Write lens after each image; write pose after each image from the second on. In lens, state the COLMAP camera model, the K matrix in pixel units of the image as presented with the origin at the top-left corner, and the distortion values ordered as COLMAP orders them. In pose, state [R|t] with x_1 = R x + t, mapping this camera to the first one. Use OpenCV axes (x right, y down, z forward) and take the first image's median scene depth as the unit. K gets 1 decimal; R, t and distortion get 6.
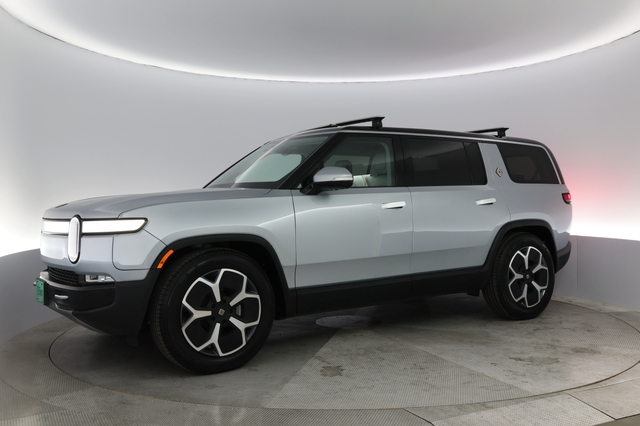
lens RADIAL K [[549.0, 0, 319.1], [0, 549.0, 196.7], [0, 0, 1]] dist [-0.111662, -0.000331]
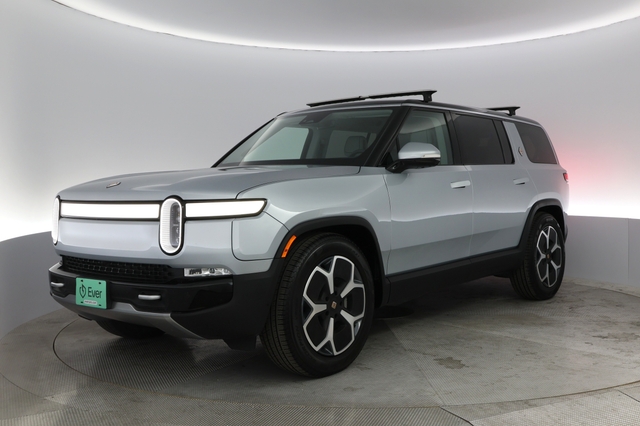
lens RADIAL K [[549.0, 0, 319.1], [0, 549.0, 196.7], [0, 0, 1]] dist [-0.111662, -0.000331]
pose [[0.997329, -0.002492, 0.073003, -0.256773], [-0.000144, 0.999349, 0.036076, 0.004729], [-0.073045, -0.035990, 0.996679, 0.121783]]
